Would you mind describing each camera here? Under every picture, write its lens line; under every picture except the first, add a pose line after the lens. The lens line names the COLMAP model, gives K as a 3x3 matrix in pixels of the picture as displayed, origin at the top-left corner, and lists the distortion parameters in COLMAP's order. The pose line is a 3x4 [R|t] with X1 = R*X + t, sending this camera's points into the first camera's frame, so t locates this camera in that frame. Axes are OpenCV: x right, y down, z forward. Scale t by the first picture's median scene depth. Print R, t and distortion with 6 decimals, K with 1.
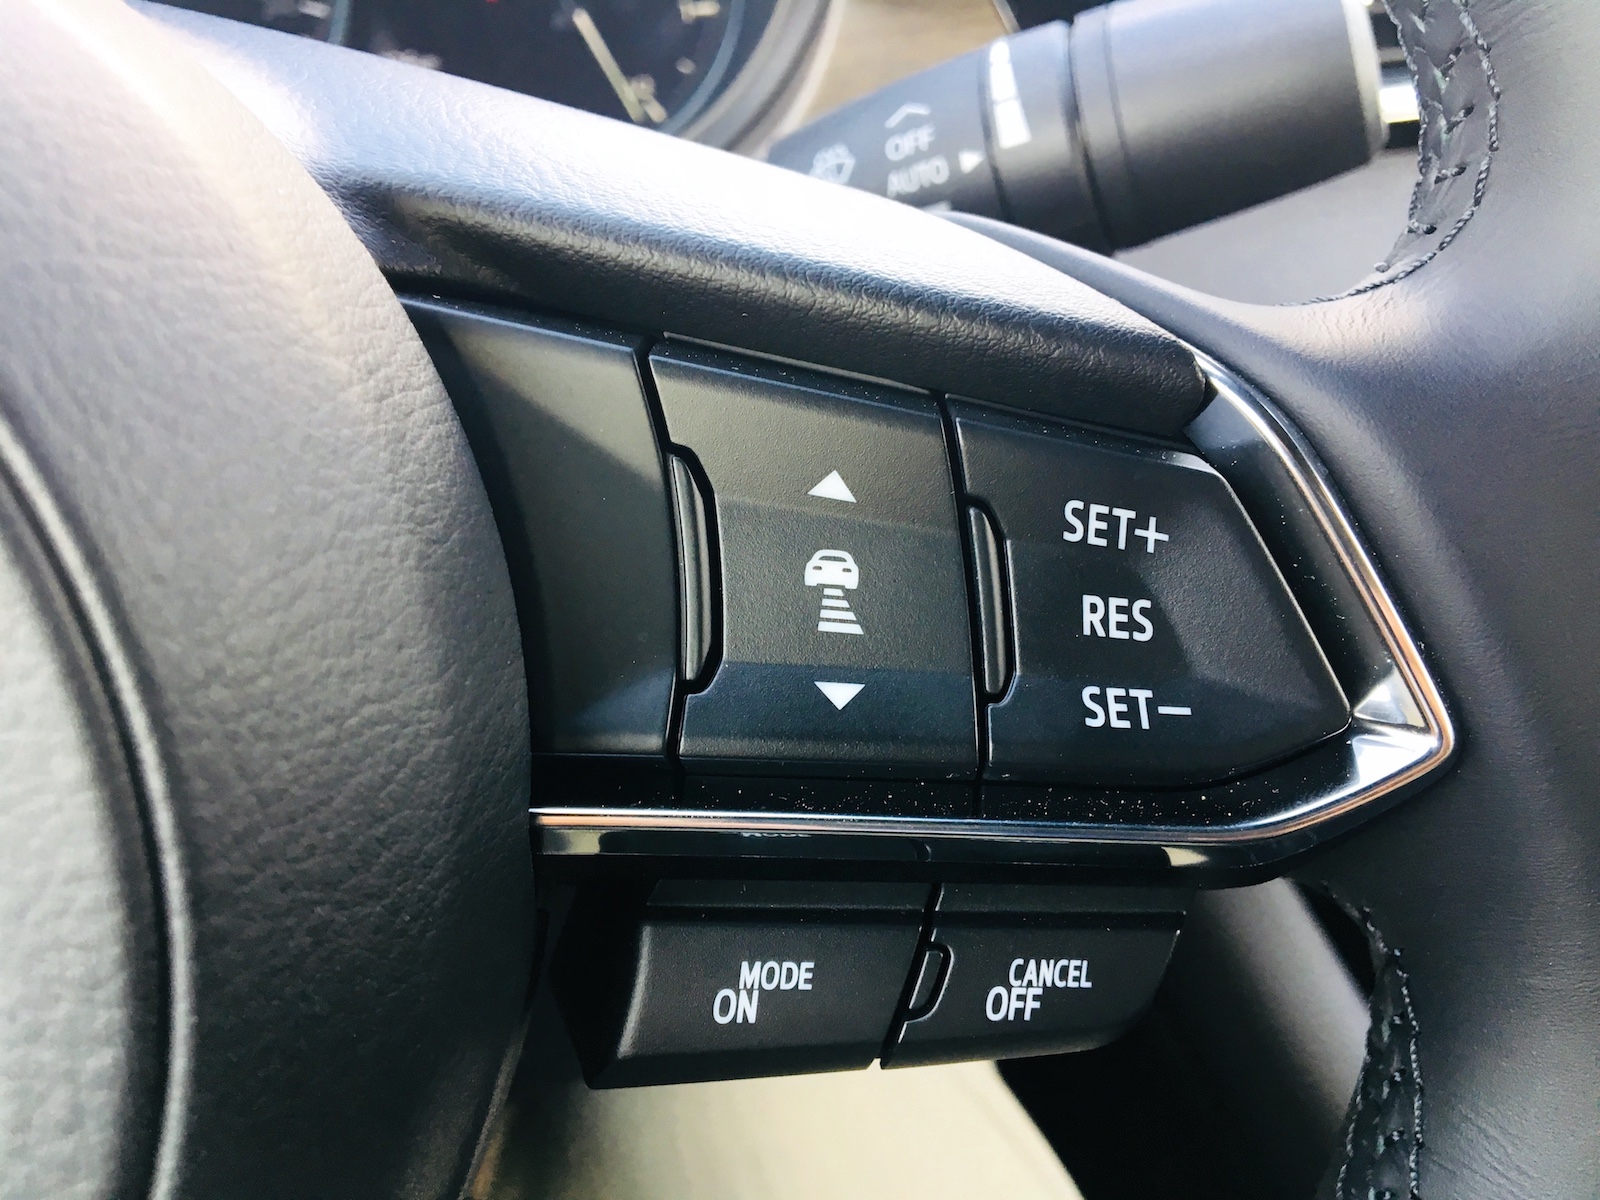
lens RADIAL K [[1345.3, 0, 795.8], [0, 1345.3, 596.2], [0, 0, 1]] dist [0.074461, -0.099268]
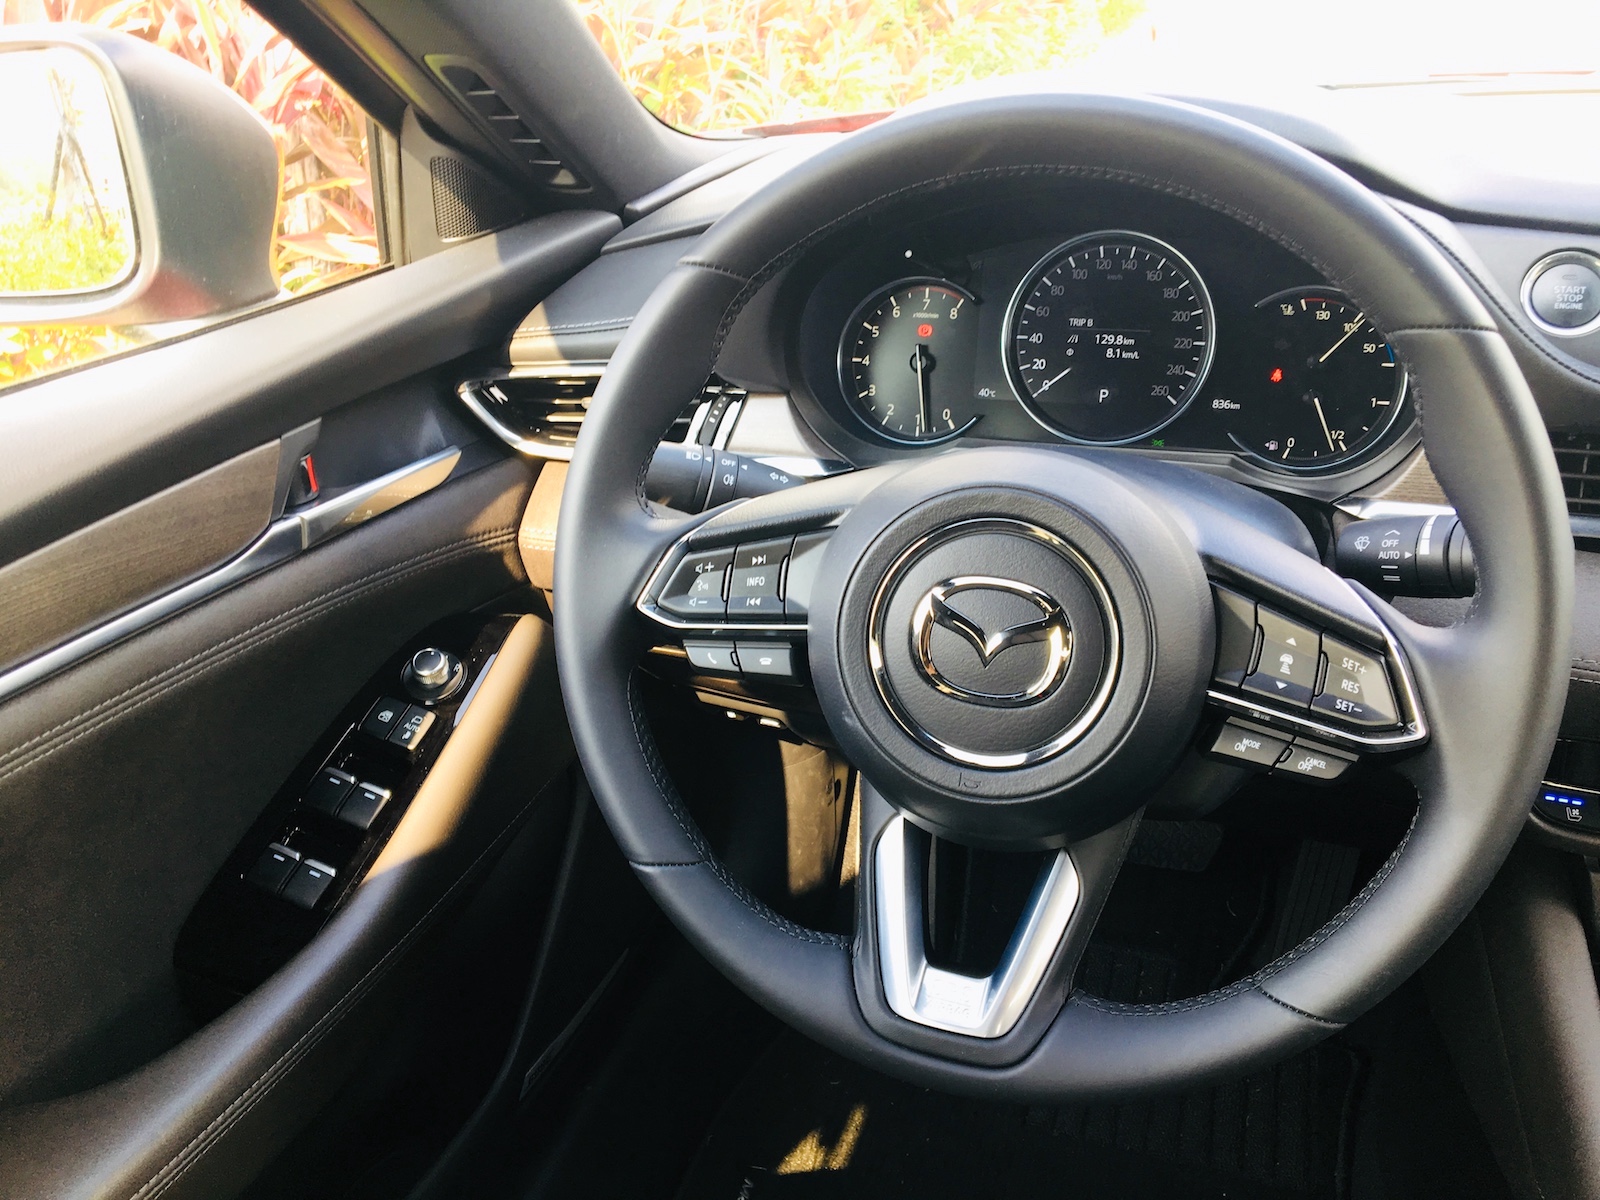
lens RADIAL K [[1345.3, 0, 805.3], [0, 1345.3, 605.9], [0, 0, 1]] dist [0.074461, -0.099268]
pose [[0.856367, 0.235907, -0.459329, 0.693735], [-0.276525, 0.960752, -0.022118, 0.359276], [0.436083, 0.145957, 0.887991, -3.788075]]
